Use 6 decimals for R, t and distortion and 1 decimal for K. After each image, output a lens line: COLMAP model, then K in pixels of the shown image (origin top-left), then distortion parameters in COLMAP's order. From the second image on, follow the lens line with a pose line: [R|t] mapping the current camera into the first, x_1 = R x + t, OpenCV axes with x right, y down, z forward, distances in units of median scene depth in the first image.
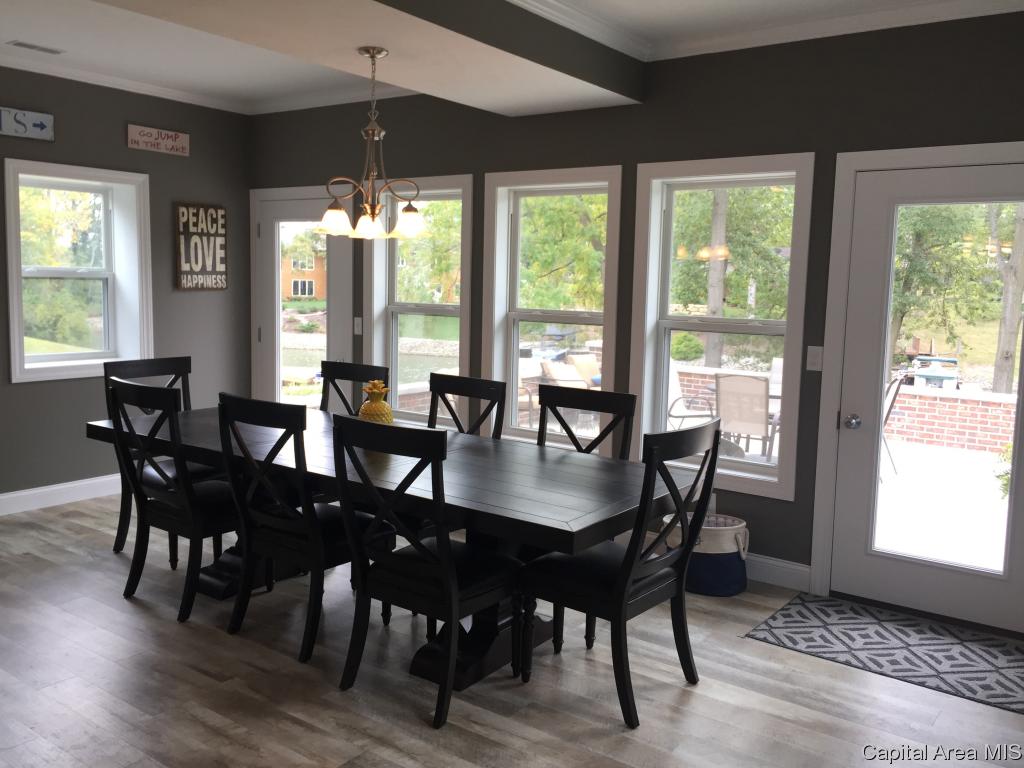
lens RADIAL K [[873.1, 0, 519.6], [0, 873.1, 380.7], [0, 0, 1]] dist [0.071839, -0.107540]
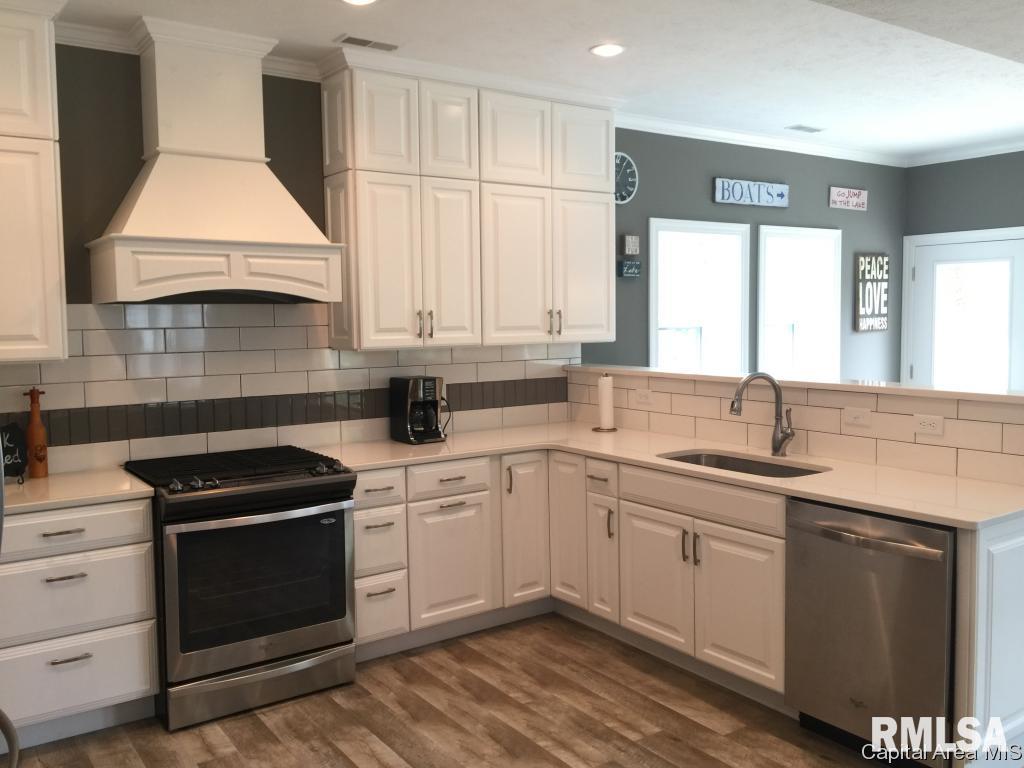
lens RADIAL K [[873.1, 0, 517.3], [0, 873.1, 379.0], [0, 0, 1]] dist [0.071839, -0.107540]
pose [[0.944844, -0.011251, -0.327329, -0.524720], [-0.002396, 0.999146, -0.041259, 0.001784], [0.327513, 0.039768, 0.944009, -0.208826]]
